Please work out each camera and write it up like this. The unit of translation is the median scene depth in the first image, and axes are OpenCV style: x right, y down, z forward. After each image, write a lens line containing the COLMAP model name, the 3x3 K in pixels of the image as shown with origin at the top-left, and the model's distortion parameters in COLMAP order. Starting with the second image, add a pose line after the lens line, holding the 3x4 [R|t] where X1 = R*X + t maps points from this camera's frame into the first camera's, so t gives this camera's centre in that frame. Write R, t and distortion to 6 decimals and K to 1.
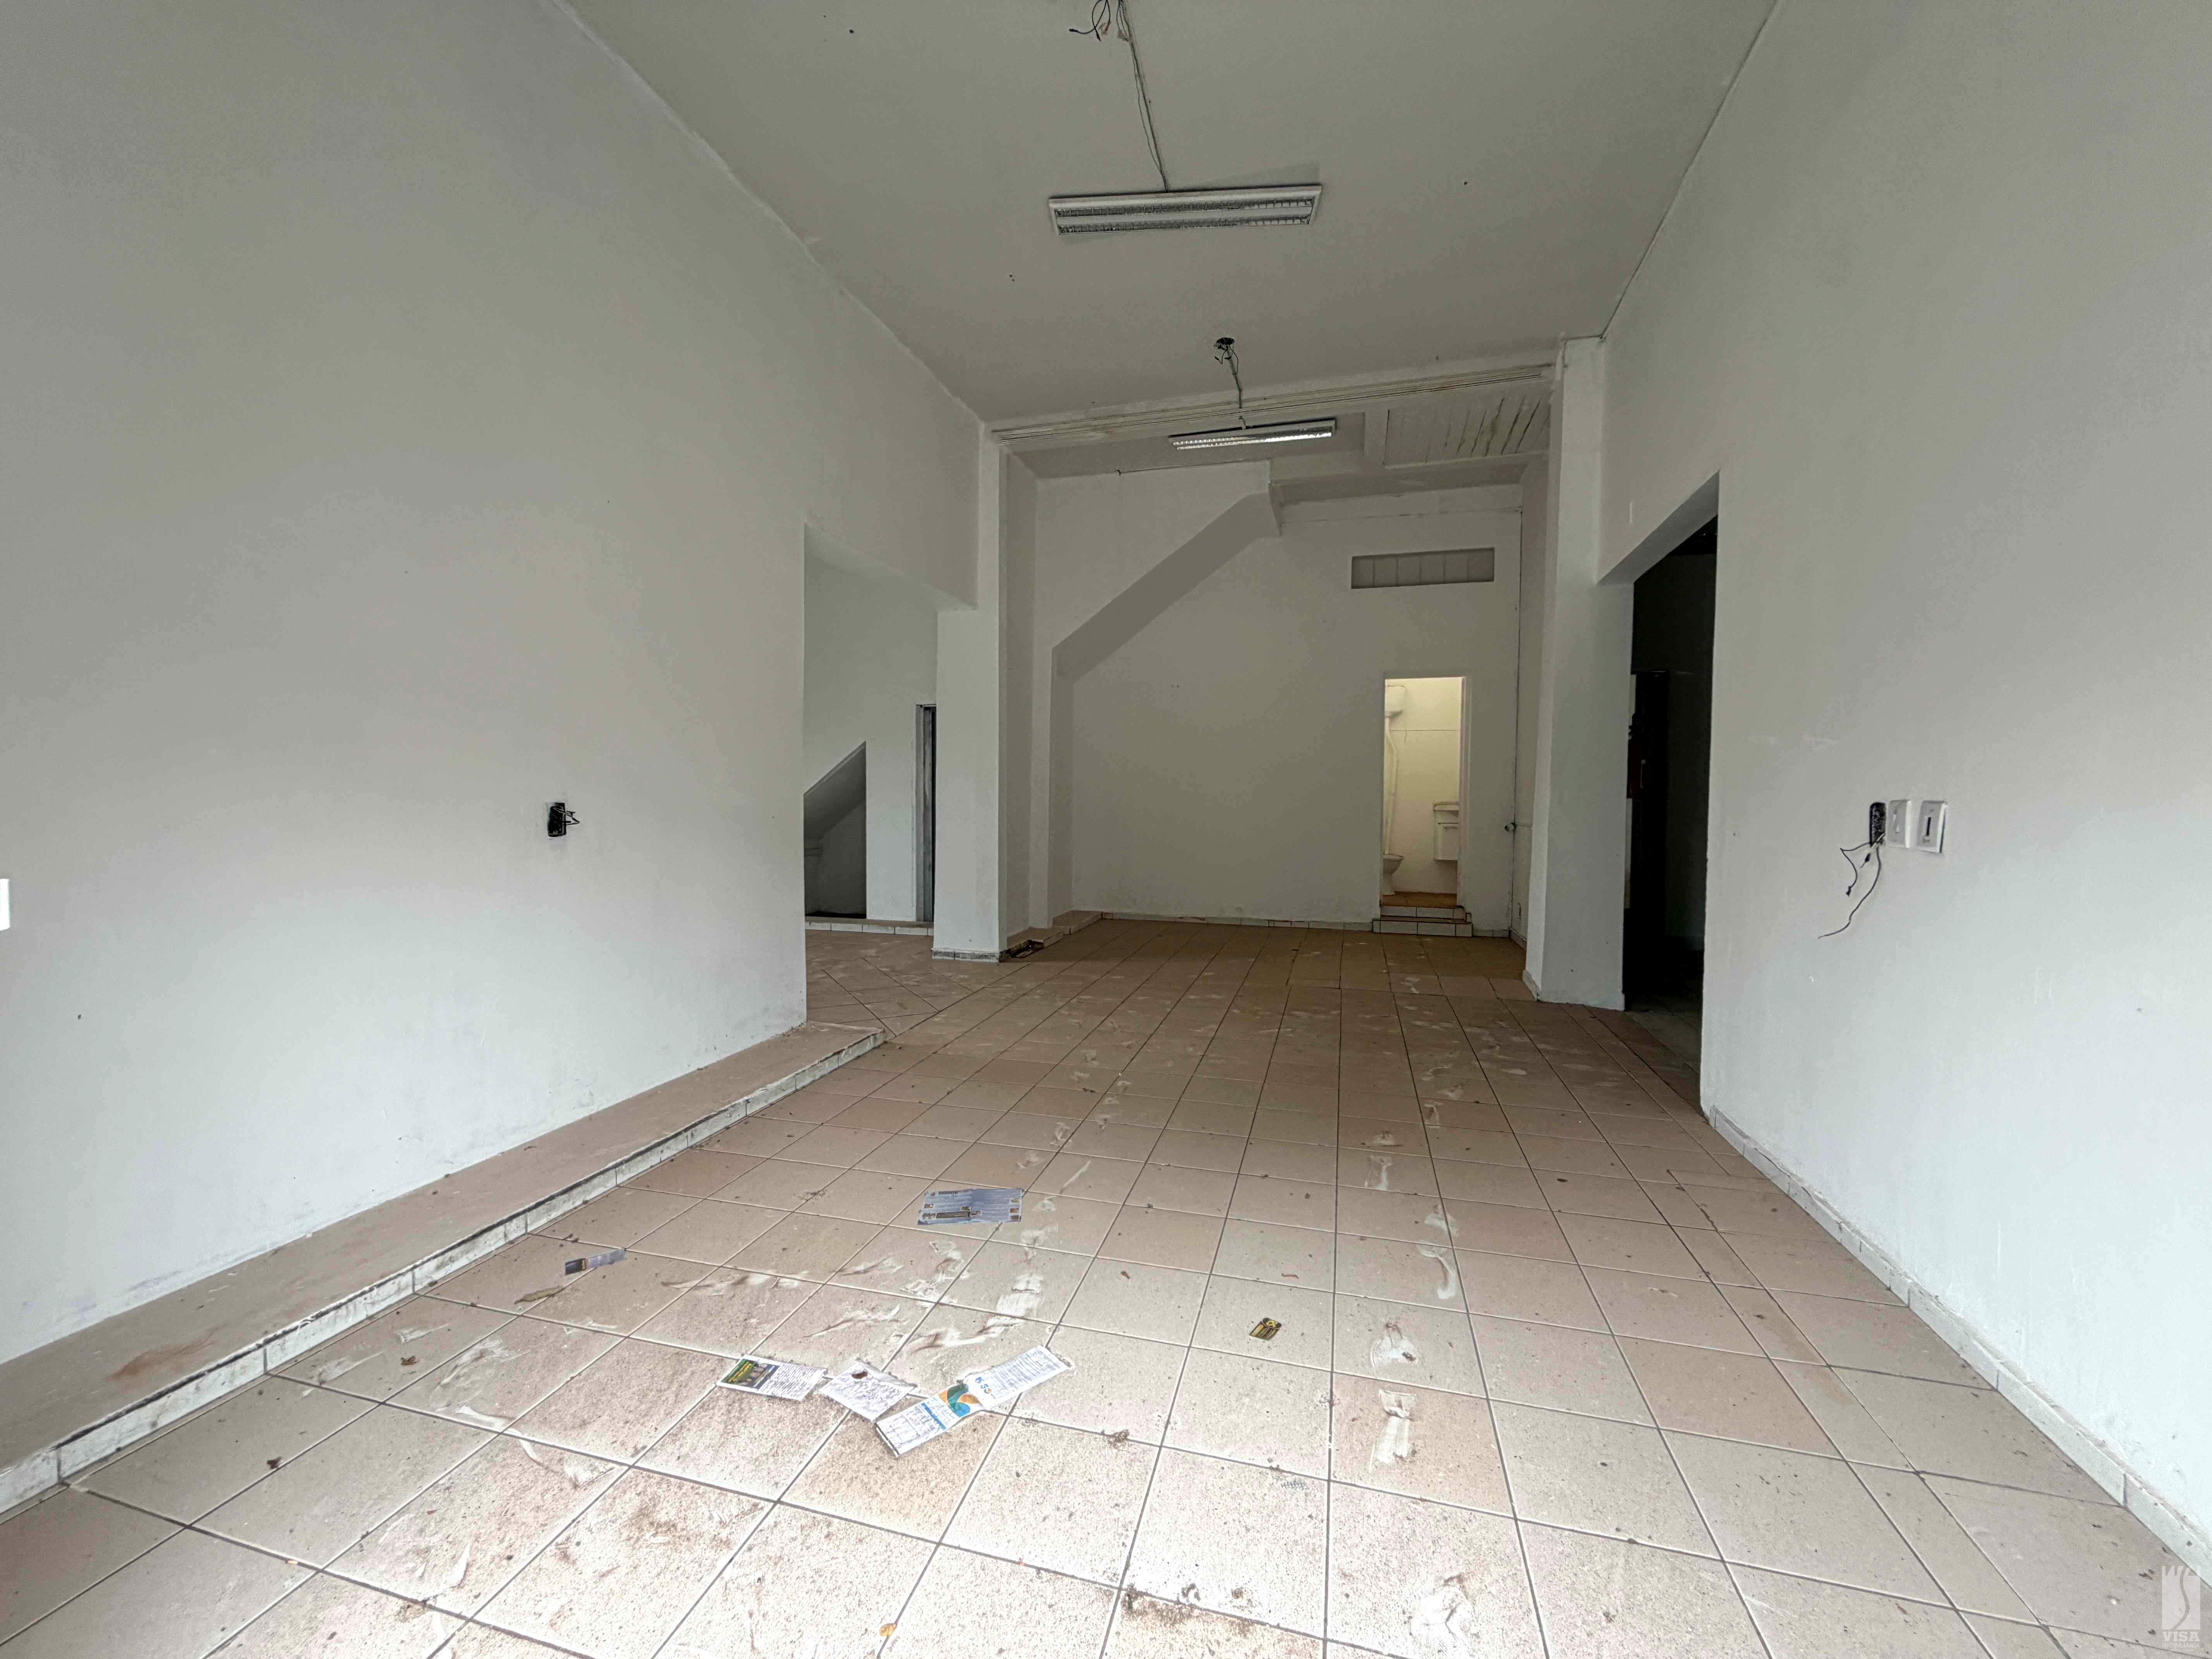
lens RADIAL K [[877.5, 0, 1102.8], [0, 877.5, 829.0], [0, 0, 1]] dist [0.001119, -0.000162]
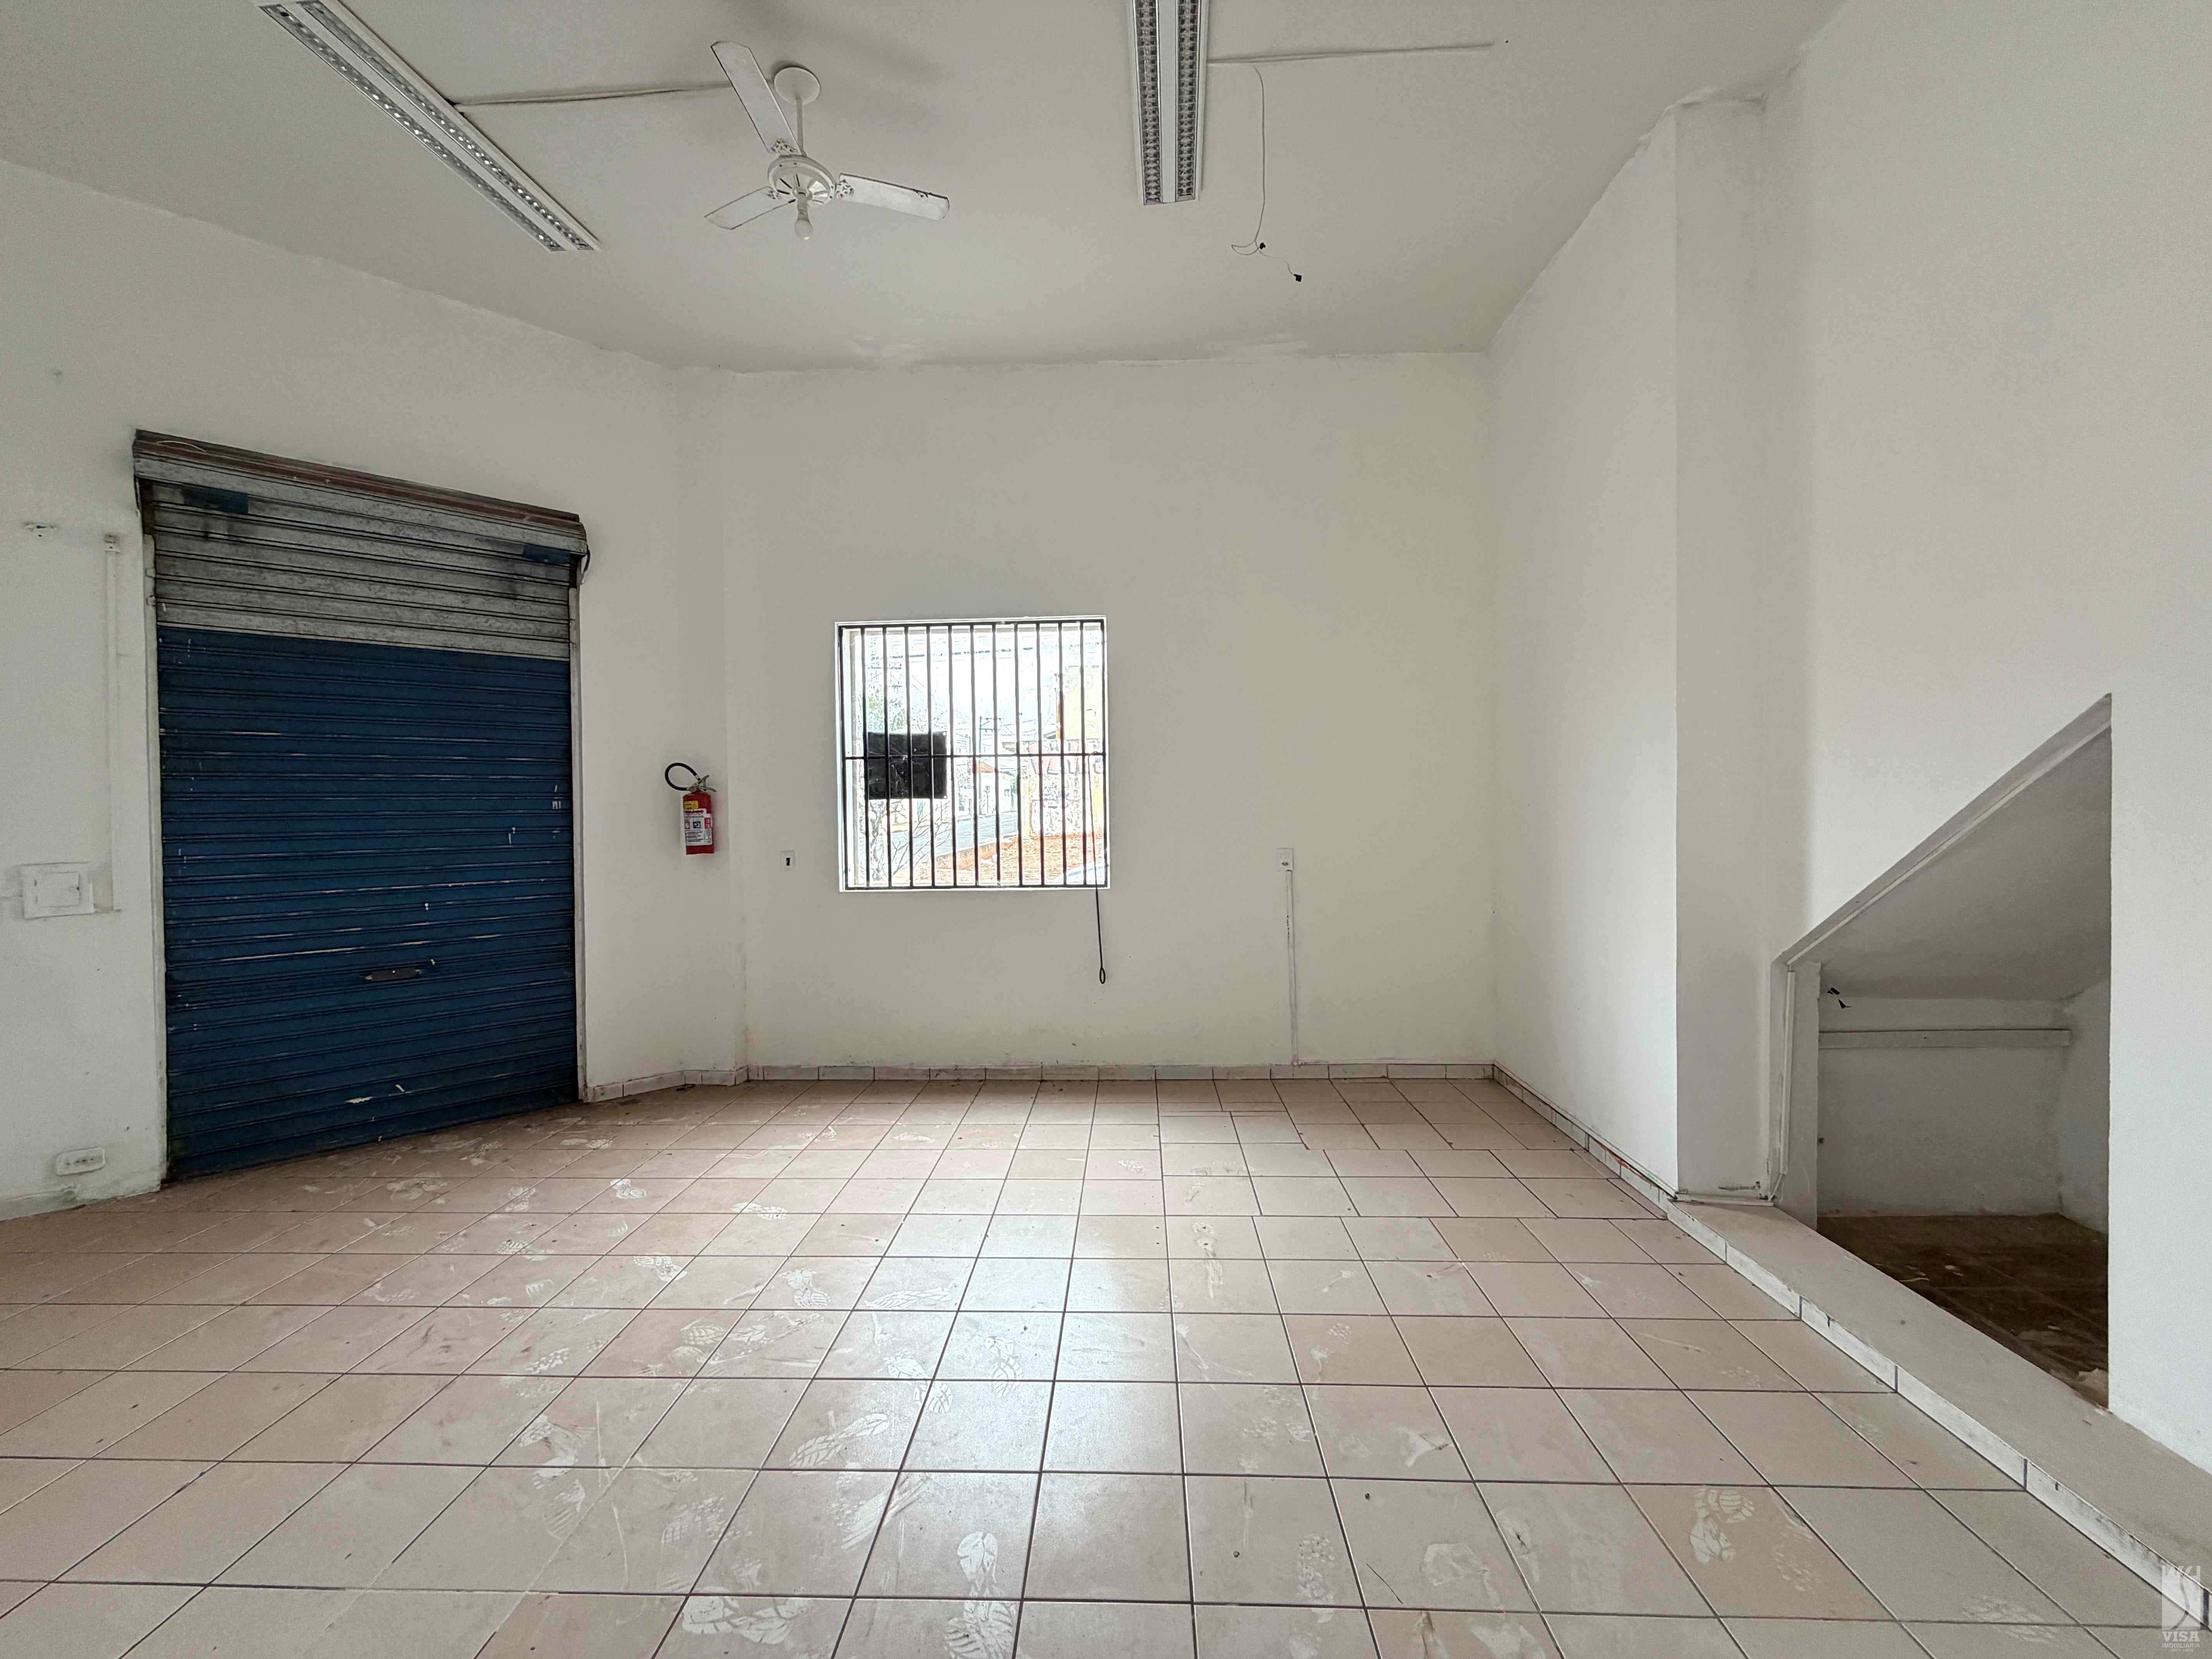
lens RADIAL K [[877.5, 0, 1100.9], [0, 877.5, 822.9], [0, 0, 1]] dist [0.001119, -0.000162]
pose [[0.230415, 0.000054, -0.973092, -0.149853], [-0.022397, 0.999735, -0.005247, -0.086625], [0.972835, 0.023003, 0.230355, 1.050709]]
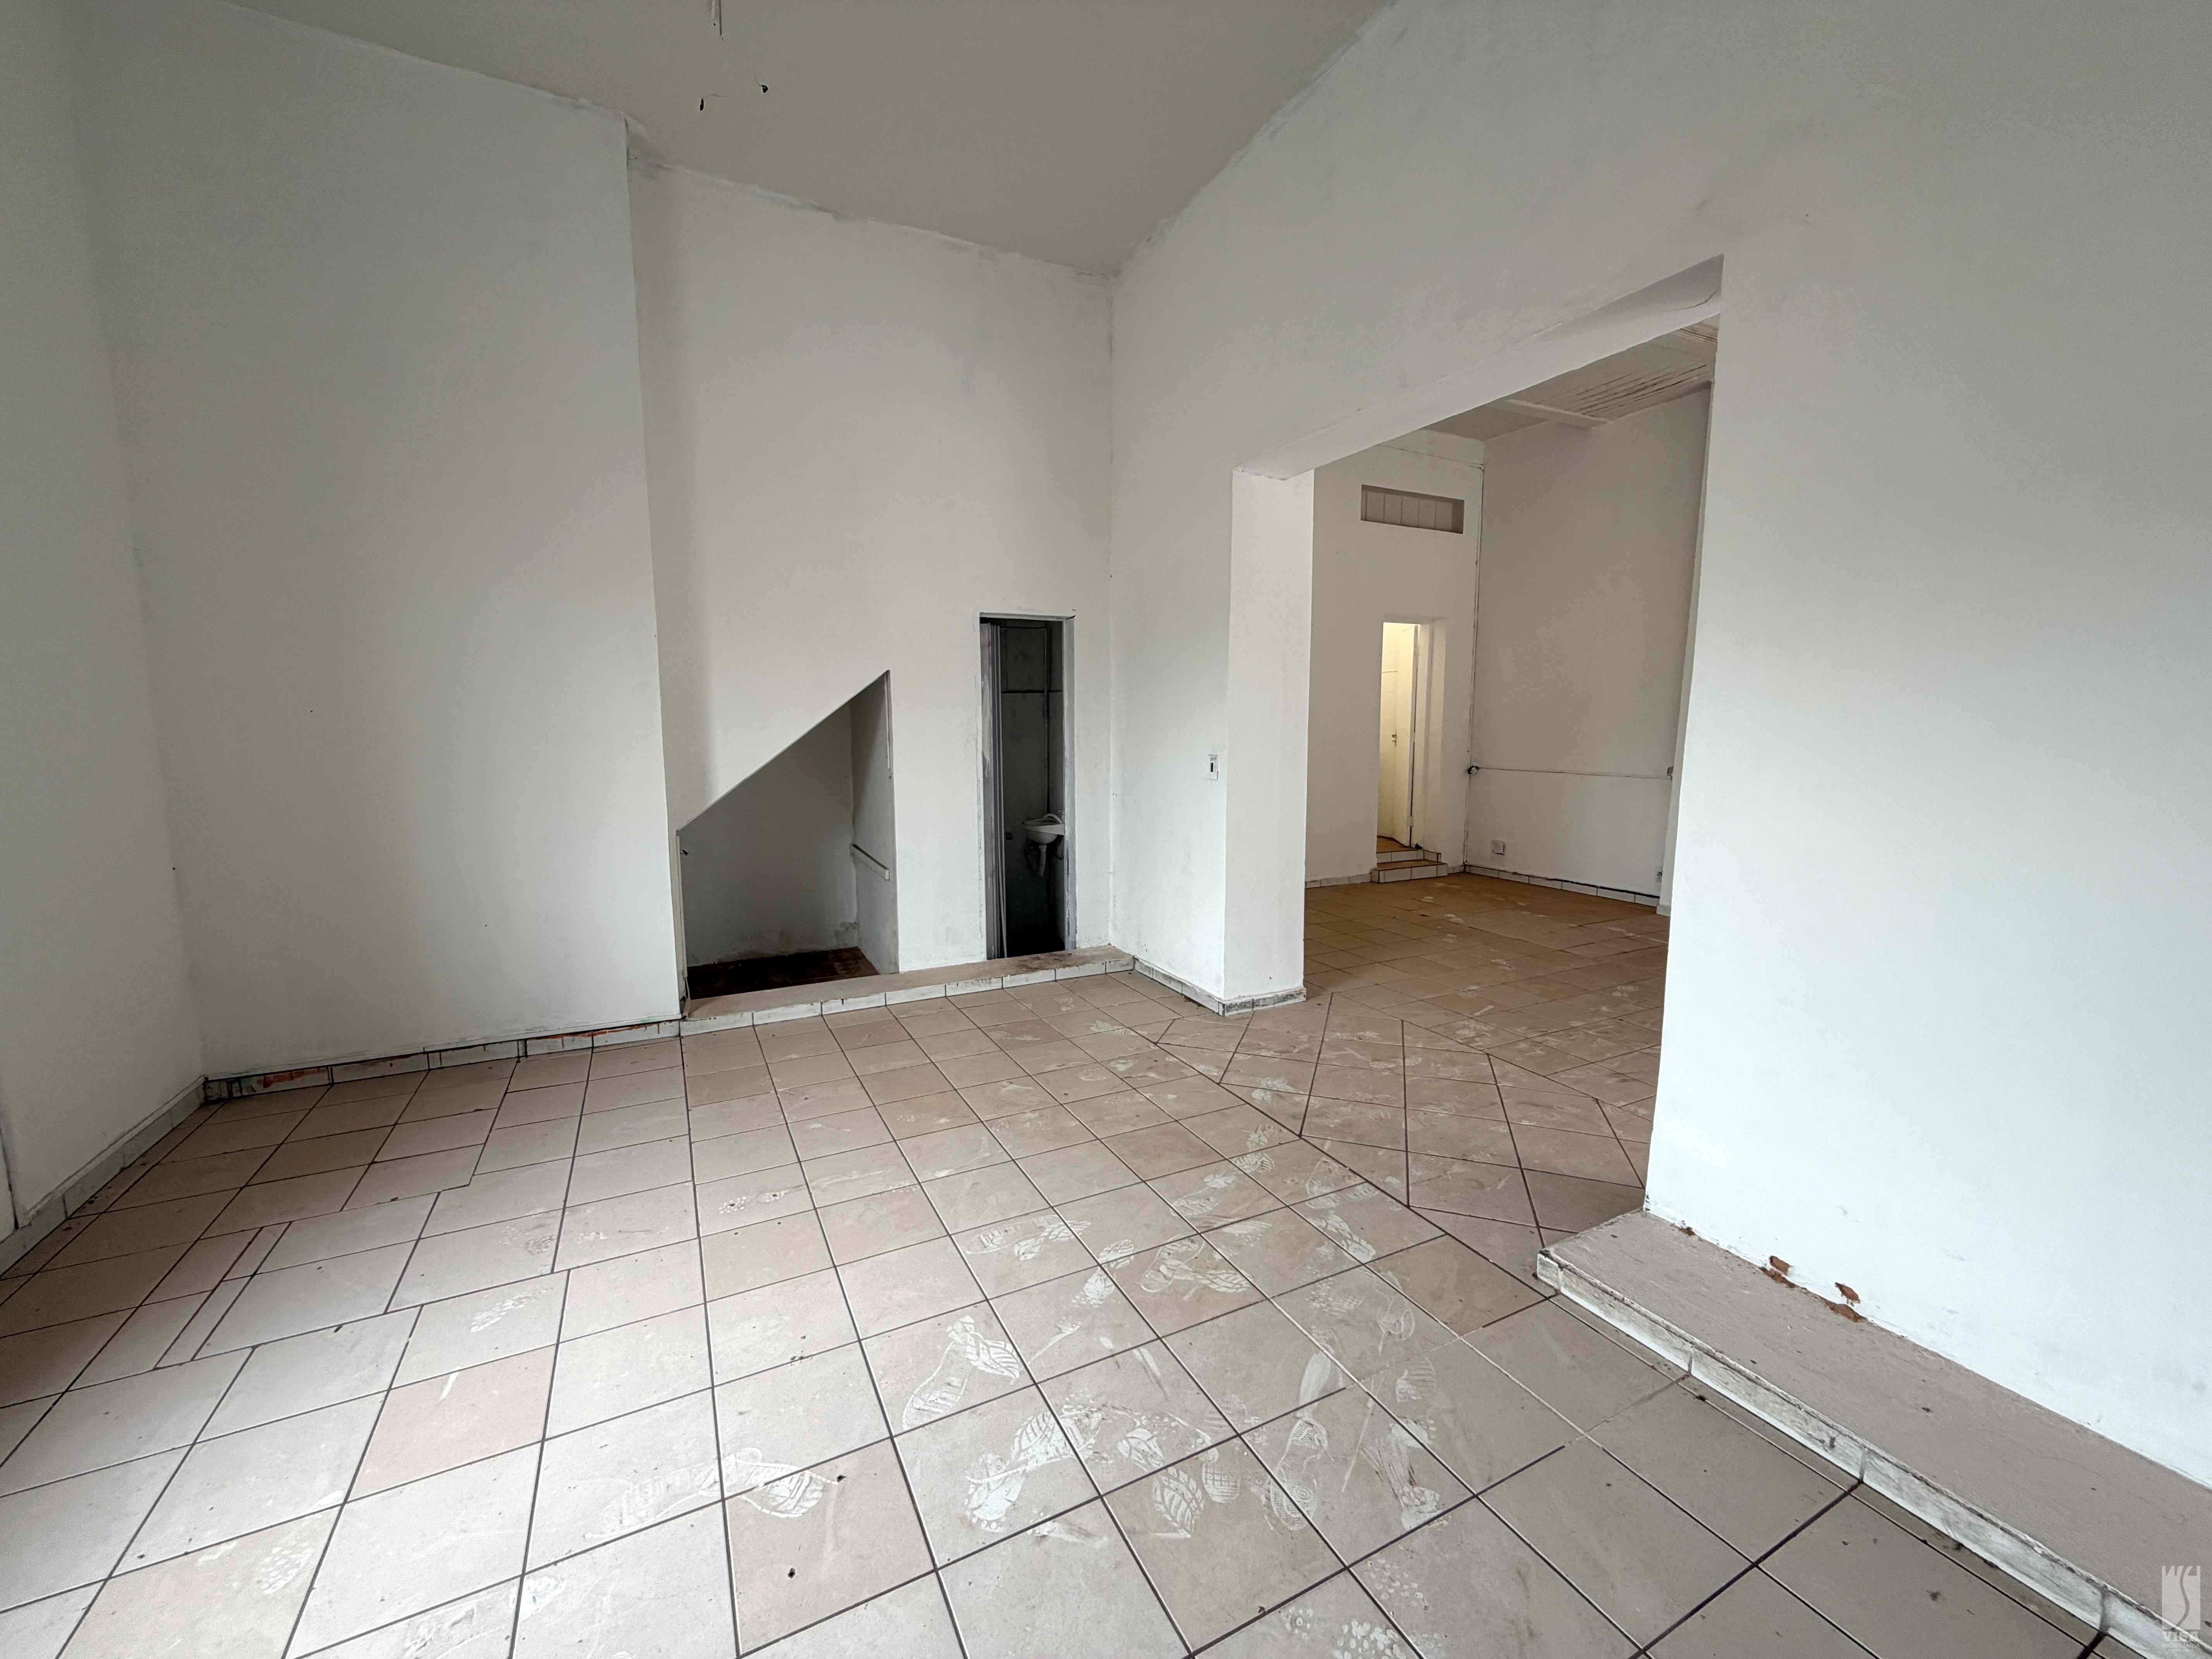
lens RADIAL K [[877.5, 0, 1107.1], [0, 877.5, 825.8], [0, 0, 1]] dist [0.001119, -0.000162]
pose [[0.733975, -0.087341, 0.673537, -0.883163], [0.030335, 0.994923, 0.095959, -0.076956], [-0.678499, -0.050000, 0.732898, 0.751793]]
